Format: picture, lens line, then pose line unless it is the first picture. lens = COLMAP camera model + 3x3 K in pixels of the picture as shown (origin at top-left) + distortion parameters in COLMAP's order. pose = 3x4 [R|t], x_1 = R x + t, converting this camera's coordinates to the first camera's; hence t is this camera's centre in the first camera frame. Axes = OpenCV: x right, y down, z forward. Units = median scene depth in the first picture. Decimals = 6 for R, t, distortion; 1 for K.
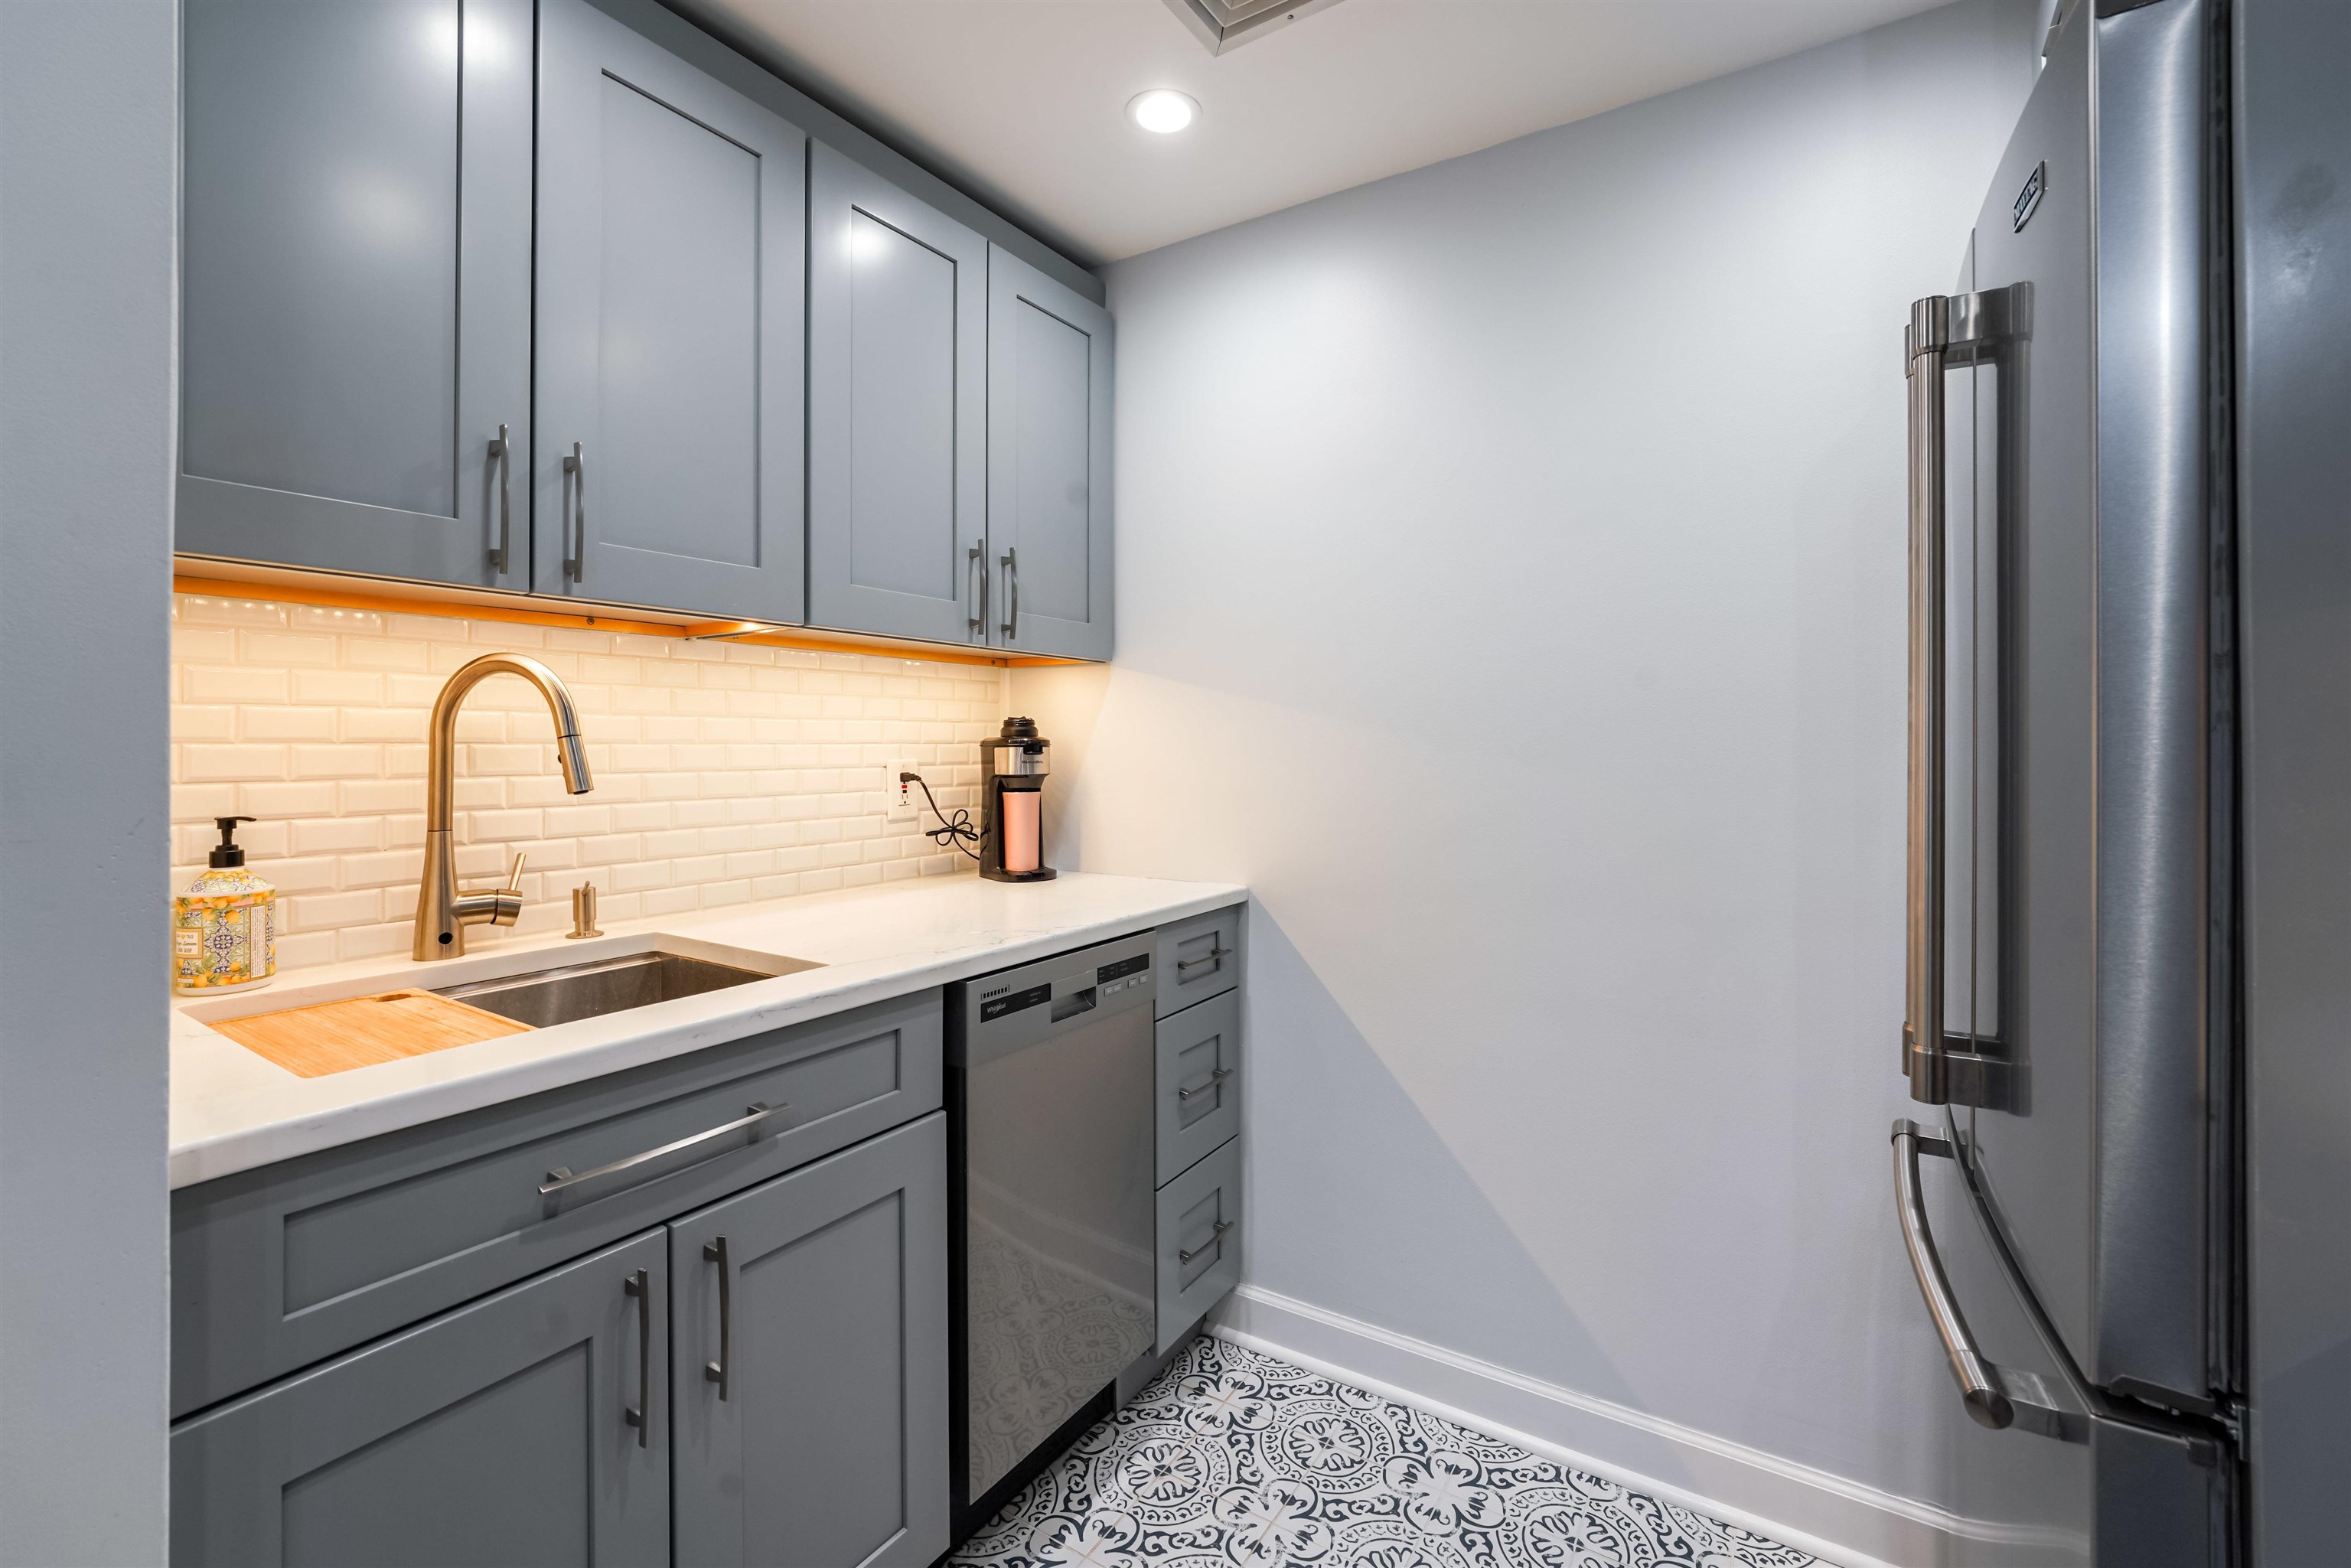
lens RADIAL K [[977.0, 0, 1189.6], [0, 977.0, 733.4], [0, 0, 1]] dist [-0.008278, 0.000719]
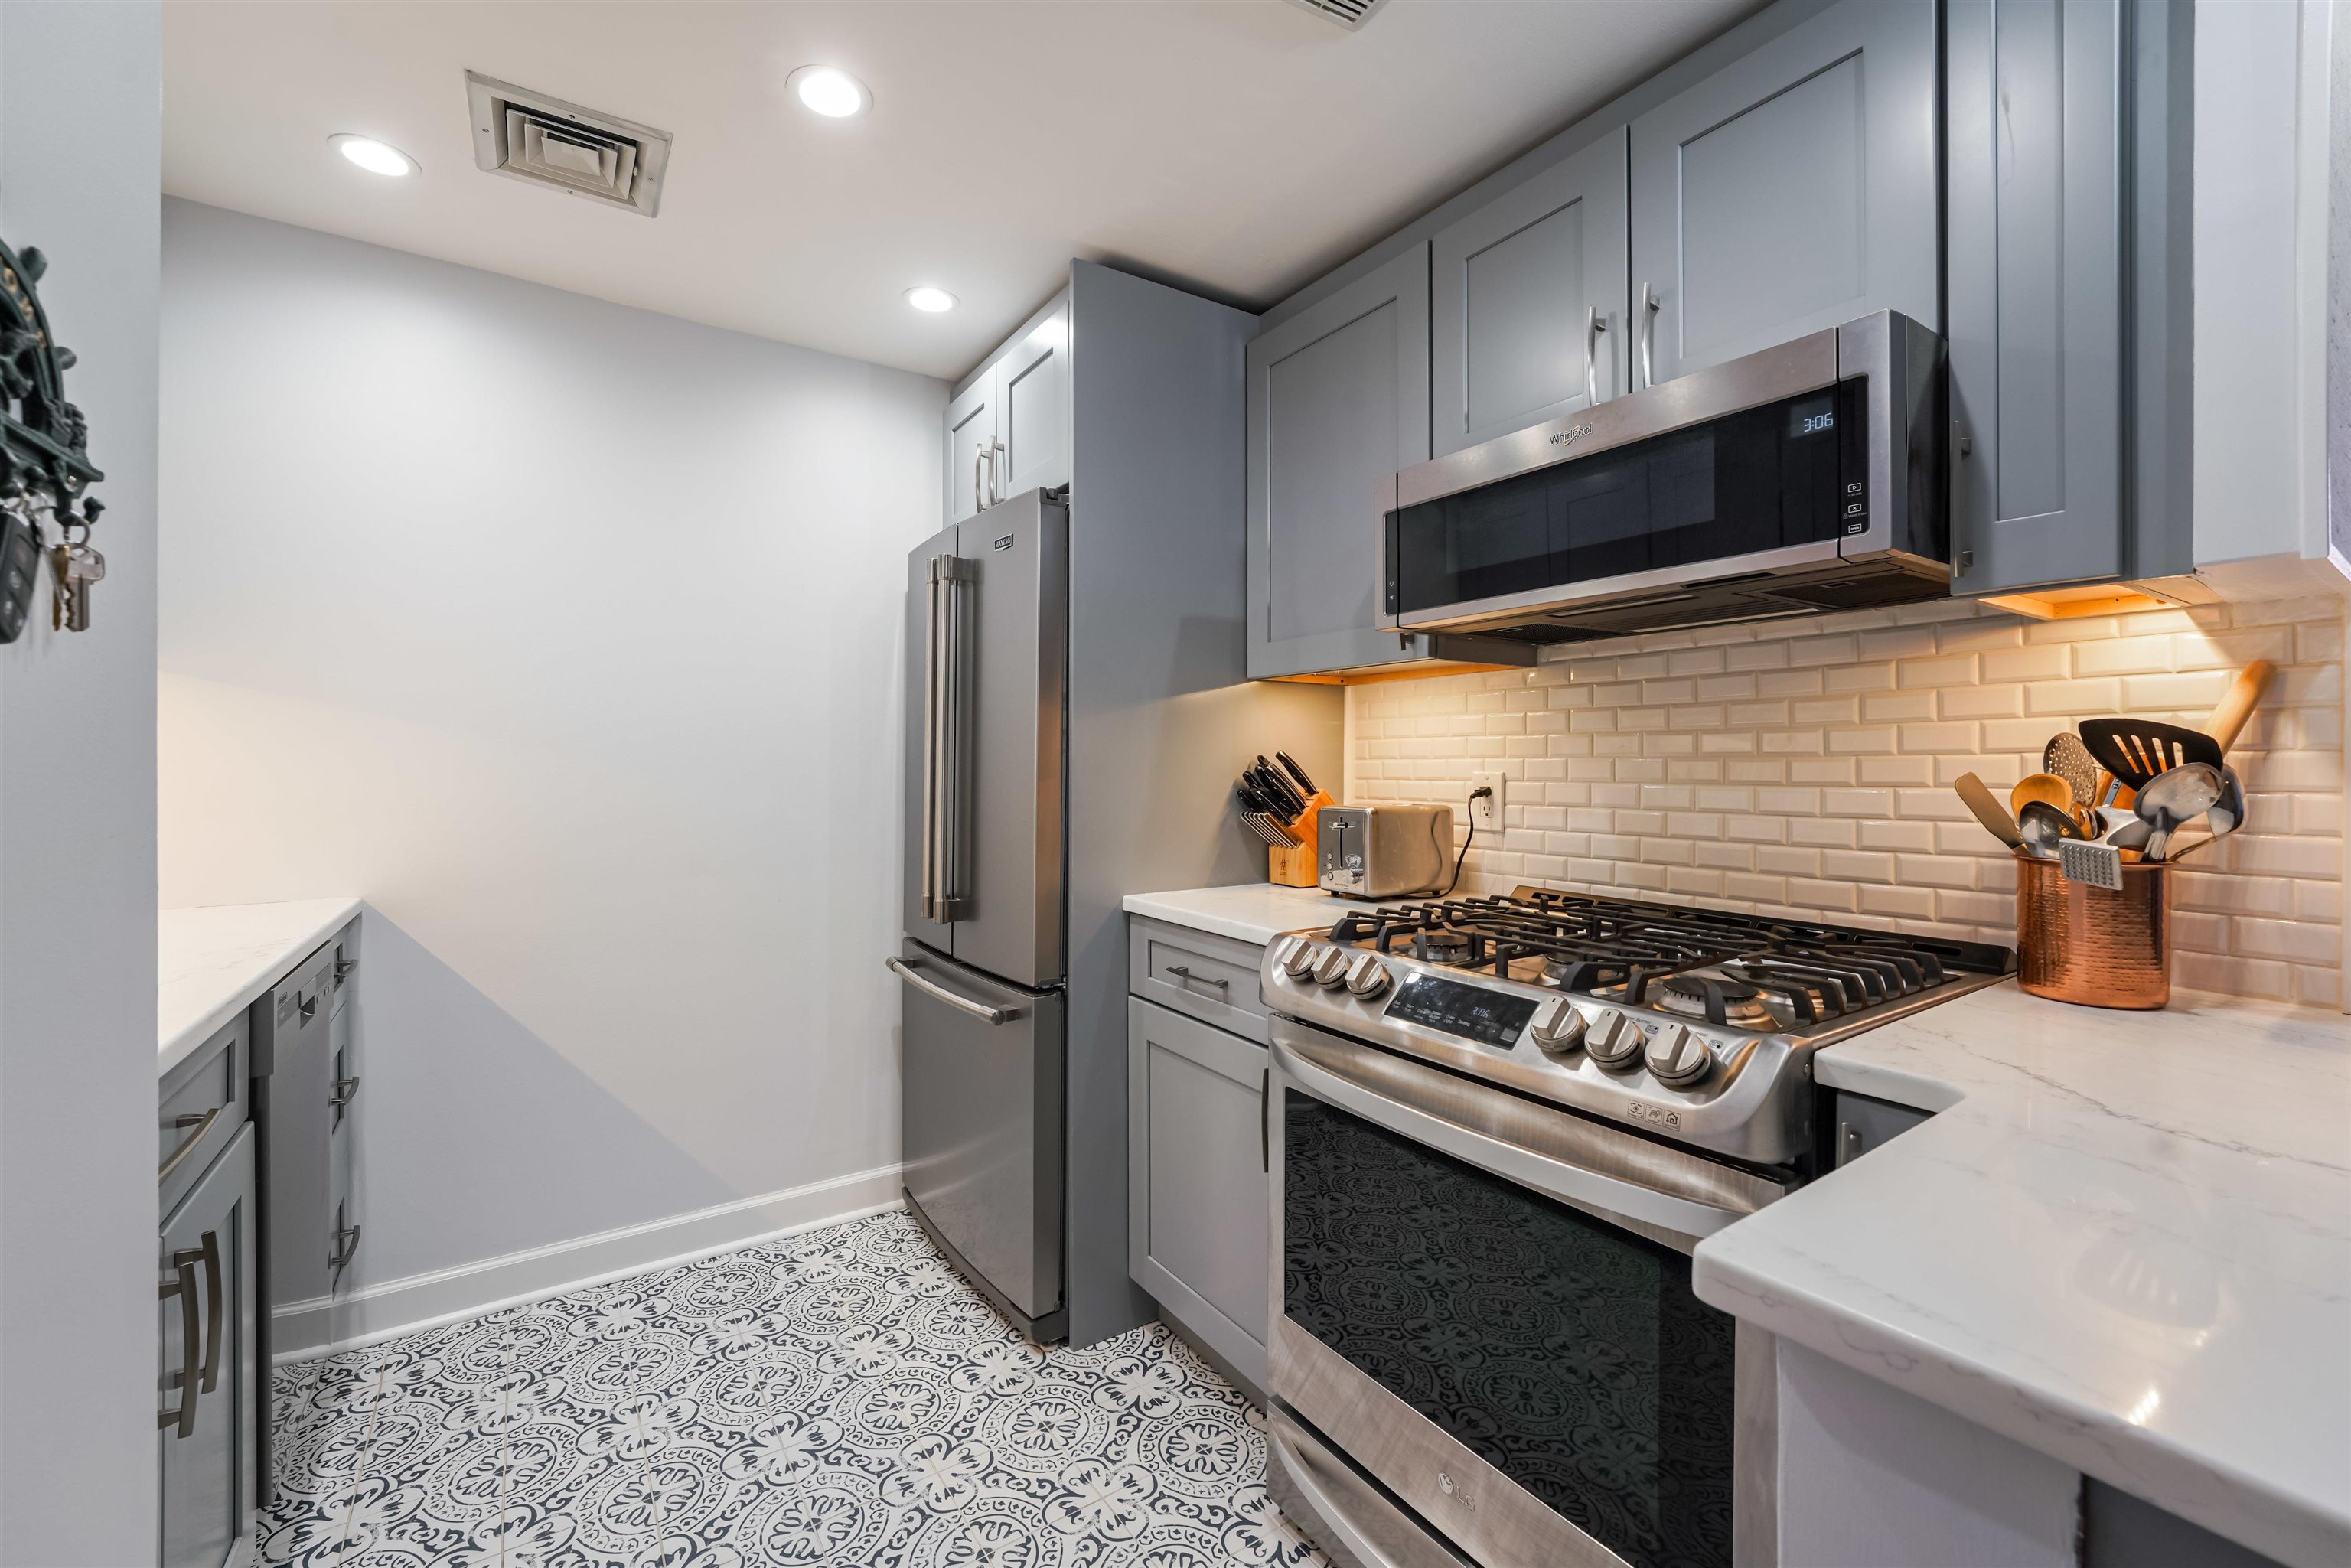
lens RADIAL K [[977.0, 0, 1175.8], [0, 977.0, 764.1], [0, 0, 1]] dist [-0.008278, 0.000719]
pose [[0.394620, 0.002465, 0.918841, -0.629346], [-0.012316, 0.999921, 0.002607, 0.005086], [-0.918762, -0.012346, 0.394619, -0.207229]]
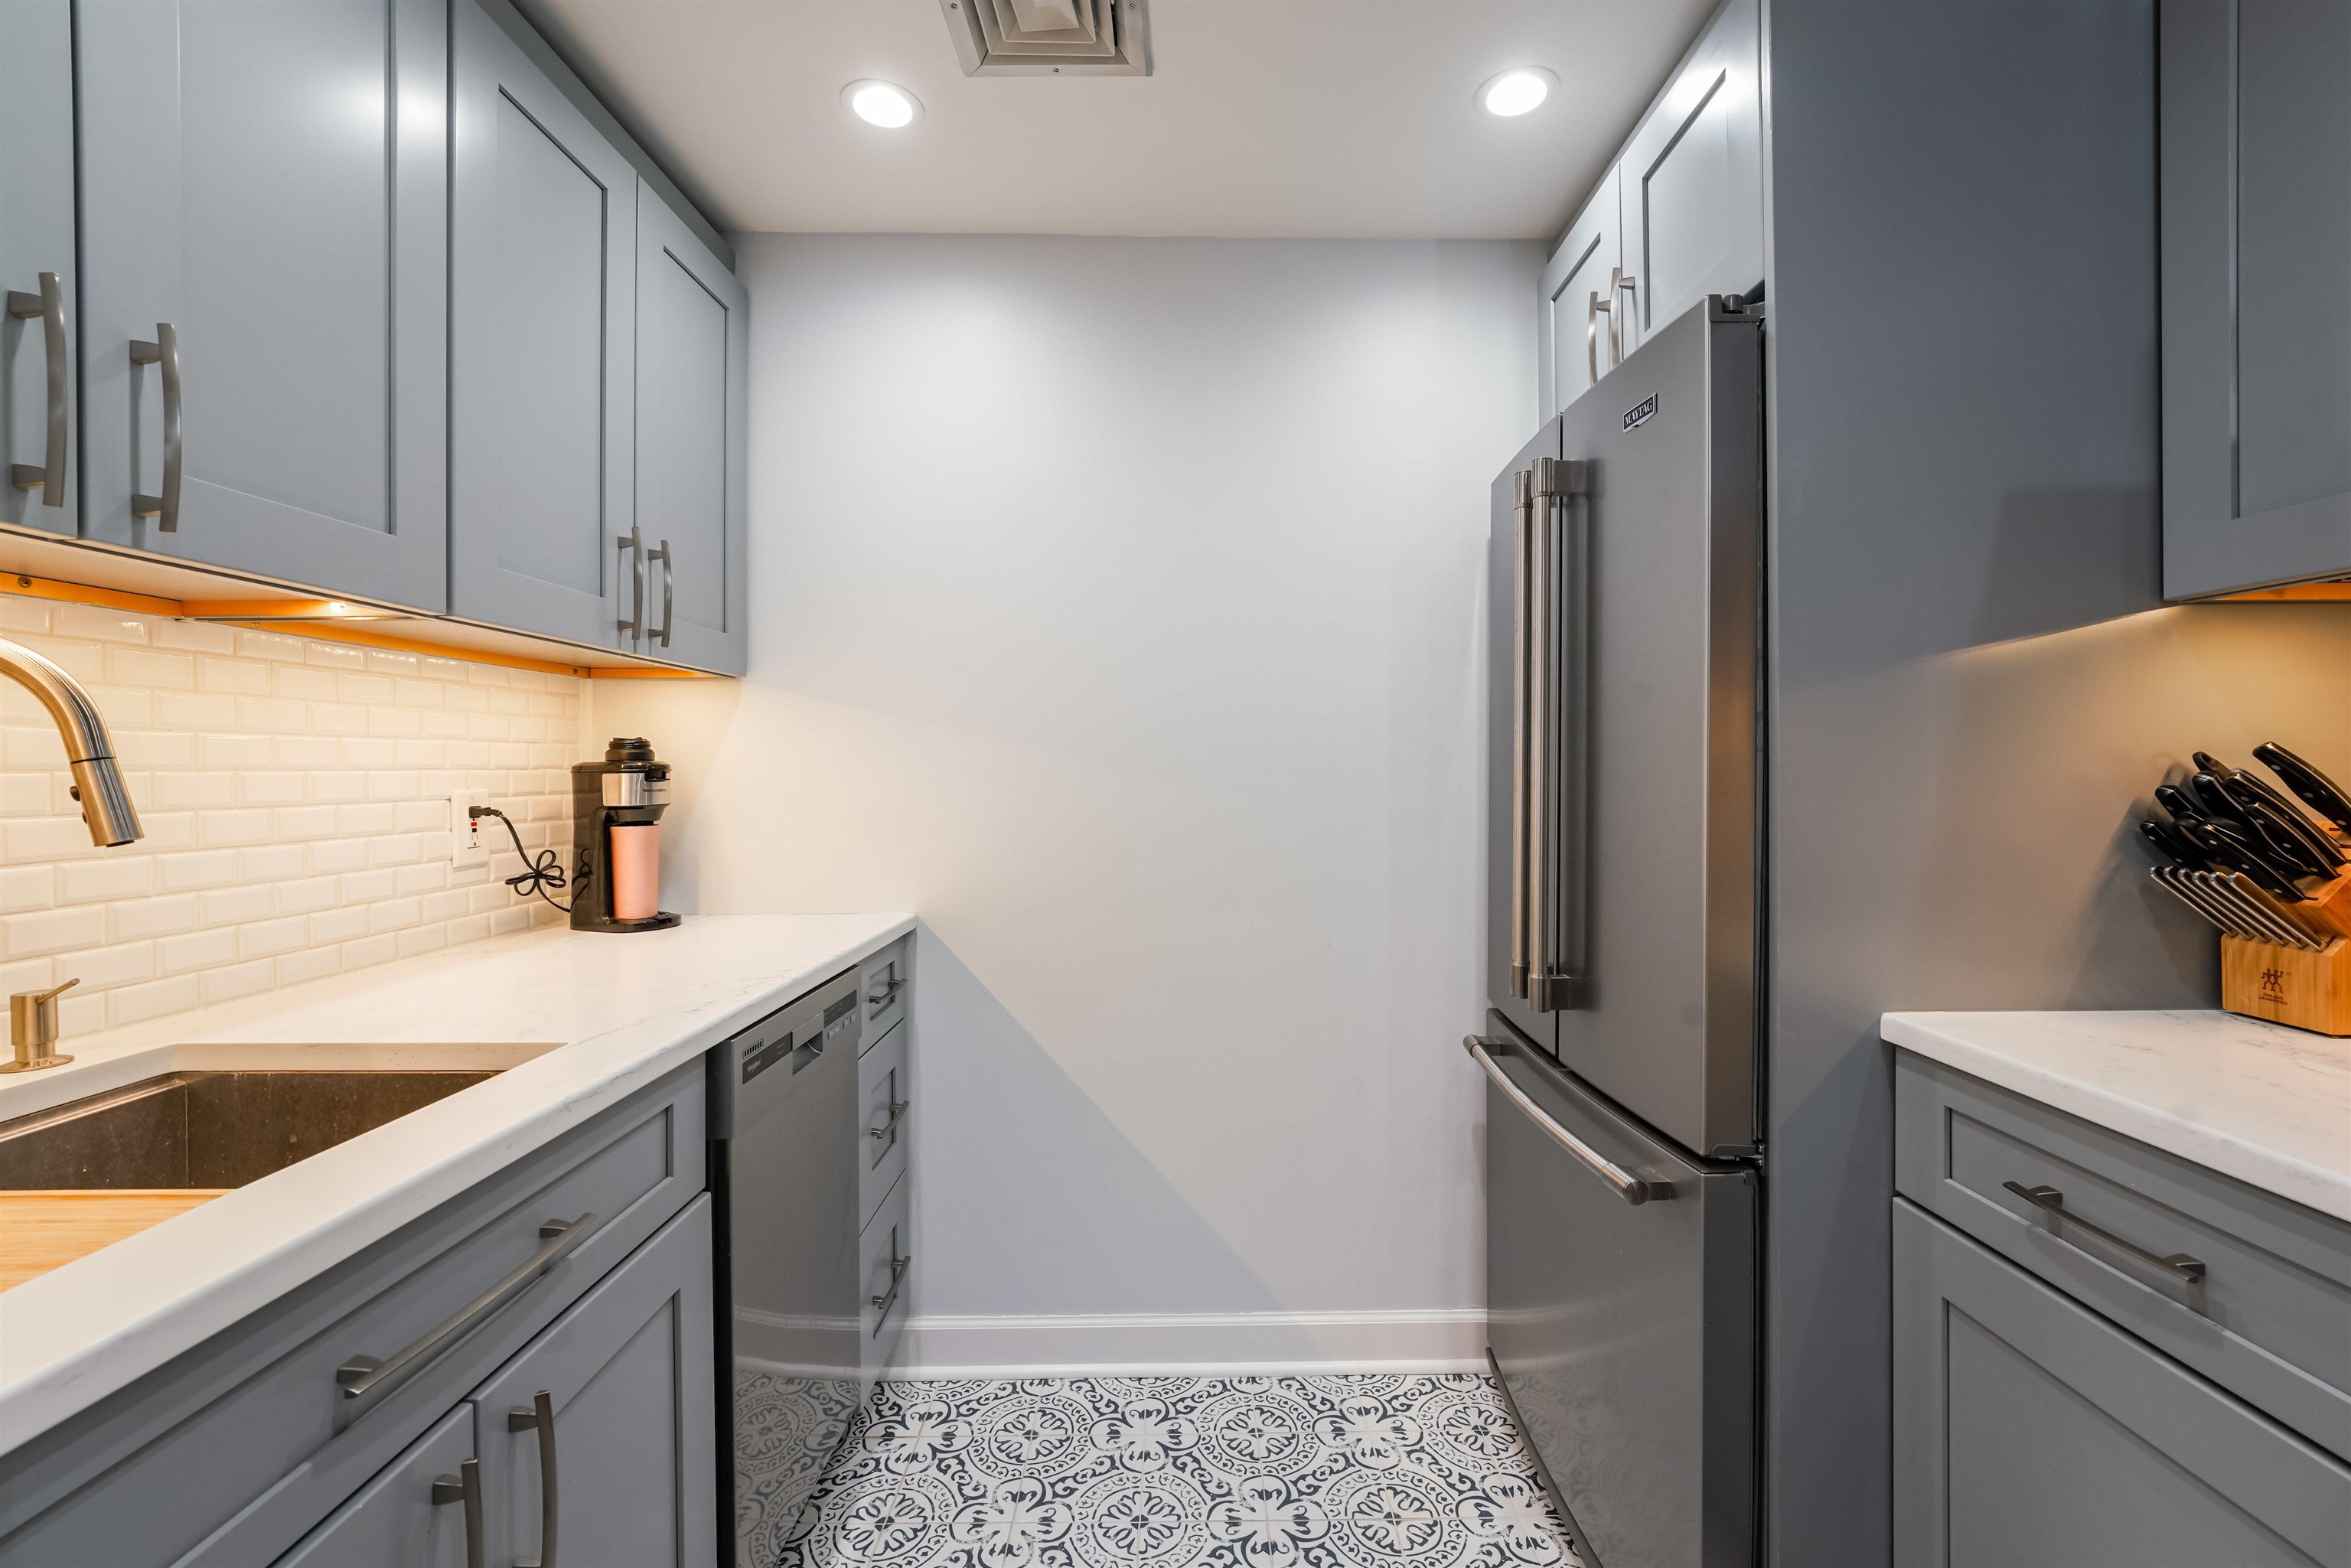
lens RADIAL K [[977.0, 0, 1177.3], [0, 977.0, 767.5], [0, 0, 1]] dist [-0.008278, 0.000719]
pose [[0.841817, -0.002723, 0.539757, -0.291743], [-0.002402, 0.999958, 0.008791, 0.000838], [-0.539758, -0.008697, 0.841775, 0.039140]]
